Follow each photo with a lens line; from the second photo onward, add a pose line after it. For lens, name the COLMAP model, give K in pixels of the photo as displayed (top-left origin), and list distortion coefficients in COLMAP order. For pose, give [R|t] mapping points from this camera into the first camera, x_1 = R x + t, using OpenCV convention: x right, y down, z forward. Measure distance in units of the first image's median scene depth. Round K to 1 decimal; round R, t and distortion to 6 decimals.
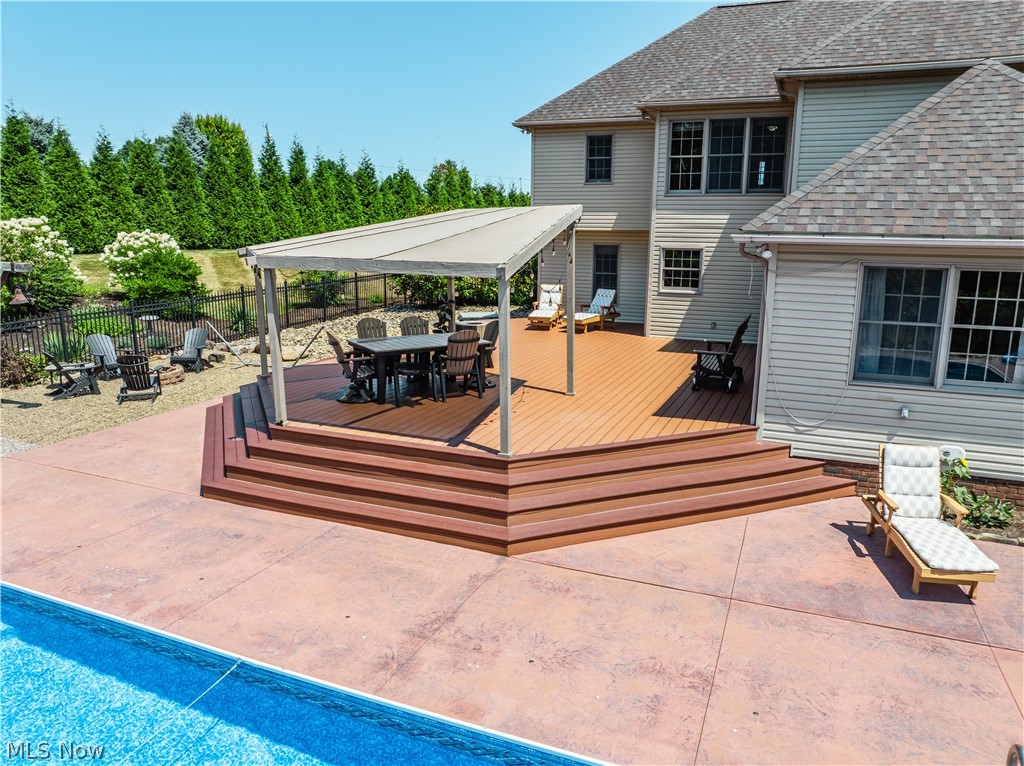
lens RADIAL K [[723.8, 0, 512.0], [0, 723.8, 383.0], [0, 0, 1]] dist [-0.035054, -0.001963]
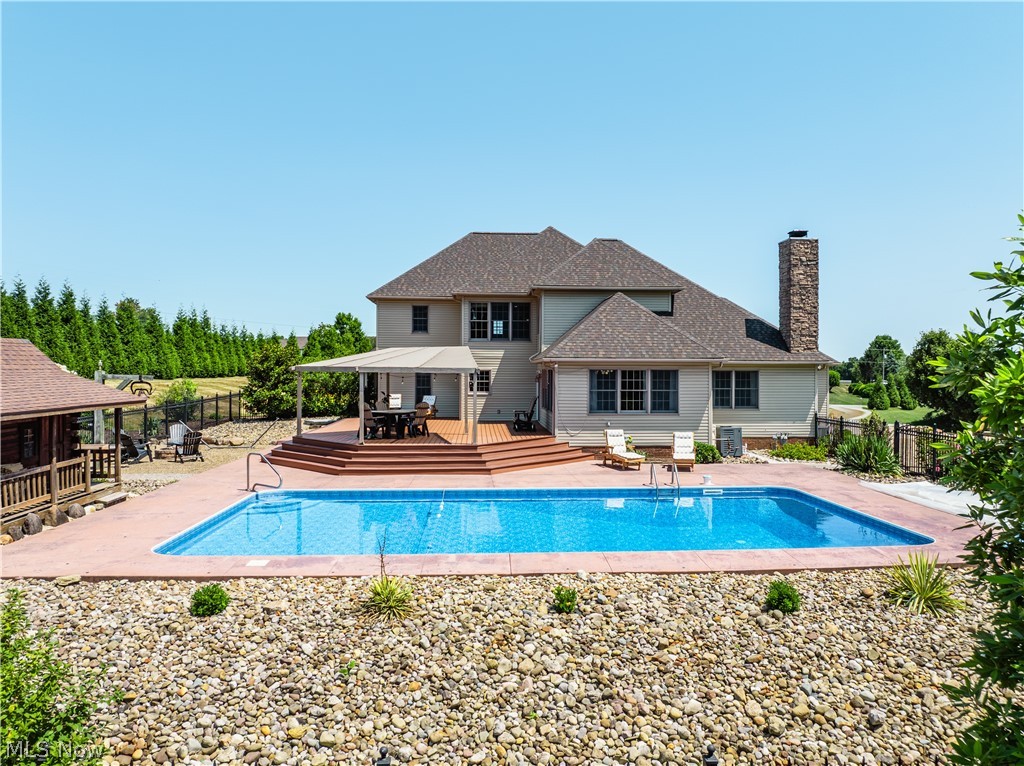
lens RADIAL K [[723.8, 0, 512.0], [0, 723.8, 383.0], [0, 0, 1]] dist [-0.035054, -0.001963]
pose [[0.903789, -0.009742, 0.427867, -0.464152], [0.090566, 0.981454, -0.168956, 0.158385], [-0.418285, 0.191451, 0.887910, -0.634855]]
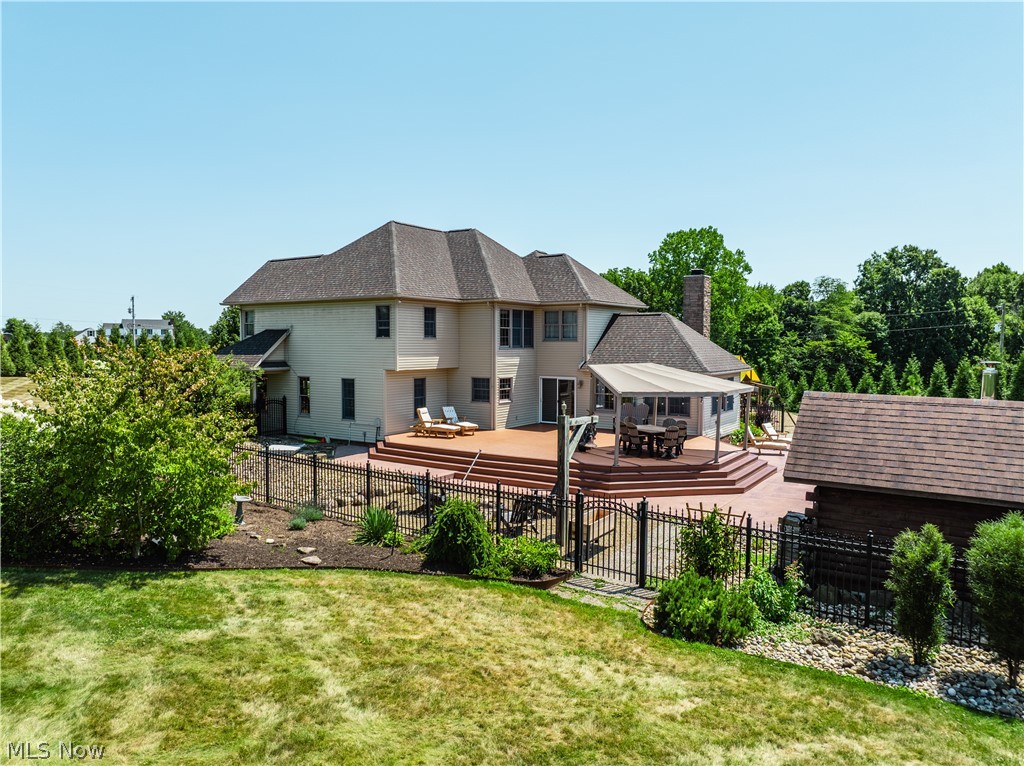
lens RADIAL K [[723.8, 0, 512.0], [0, 723.8, 383.0], [0, 0, 1]] dist [-0.035054, -0.001963]
pose [[0.174027, -0.061271, 0.982833, -1.506954], [0.205665, 0.978314, 0.024573, -0.212533], [-0.963025, 0.197858, 0.182854, 0.656686]]
